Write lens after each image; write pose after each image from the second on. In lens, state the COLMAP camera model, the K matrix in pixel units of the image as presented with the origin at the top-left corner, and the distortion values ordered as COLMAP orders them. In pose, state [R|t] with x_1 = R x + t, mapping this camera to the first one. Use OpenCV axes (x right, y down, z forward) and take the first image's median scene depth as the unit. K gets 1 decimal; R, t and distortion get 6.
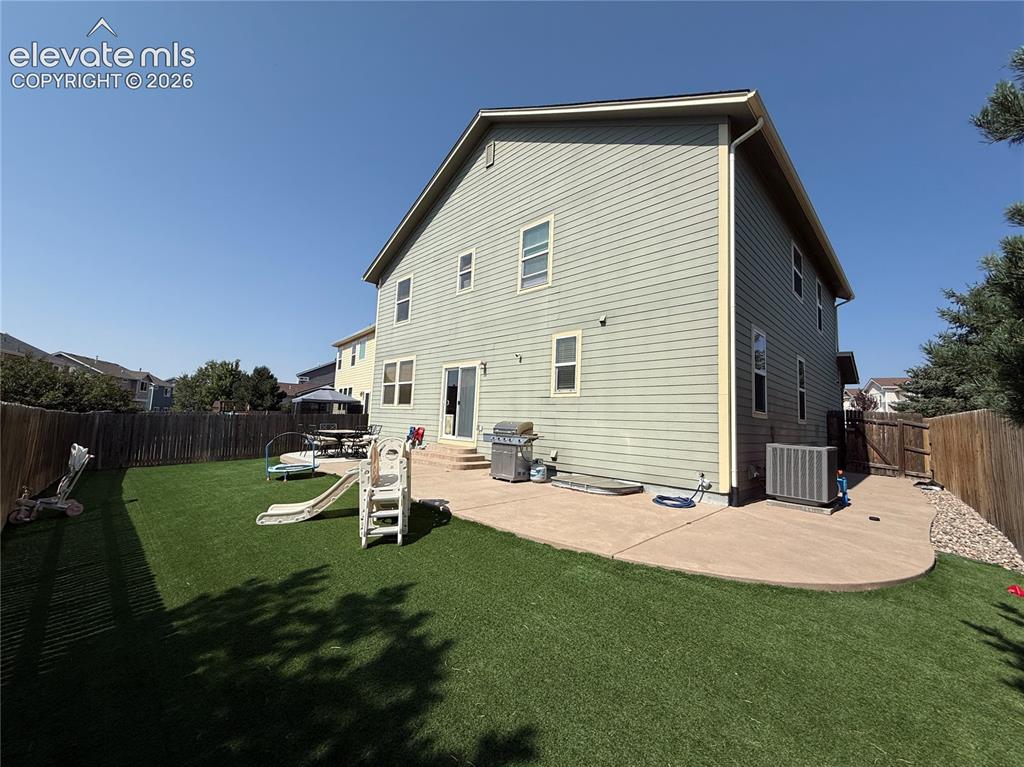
lens RADIAL K [[409.3, 0, 512.2], [0, 409.3, 379.0], [0, 0, 1]] dist [-0.000267, -0.000108]
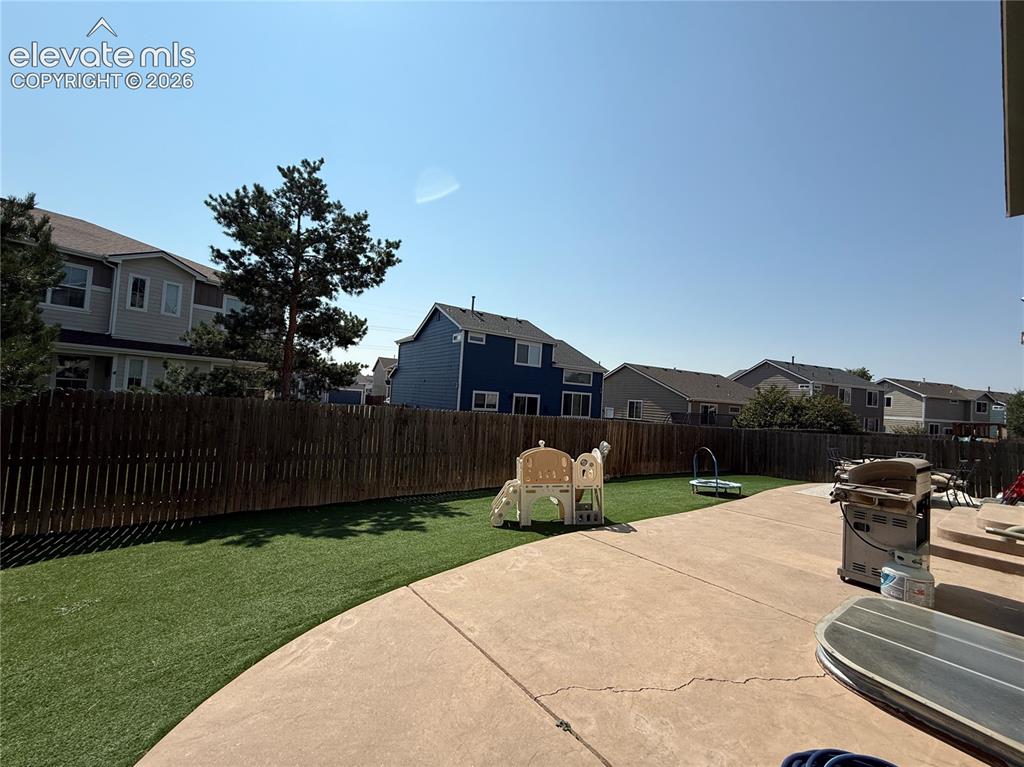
lens RADIAL K [[409.3, 0, 512.8], [0, 409.3, 381.6], [0, 0, 1]] dist [-0.000267, -0.000108]
pose [[-0.109588, -0.084856, -0.990348, 0.914820], [0.033569, 0.995465, -0.089009, 0.070410], [0.993410, -0.042999, -0.106242, 1.094938]]
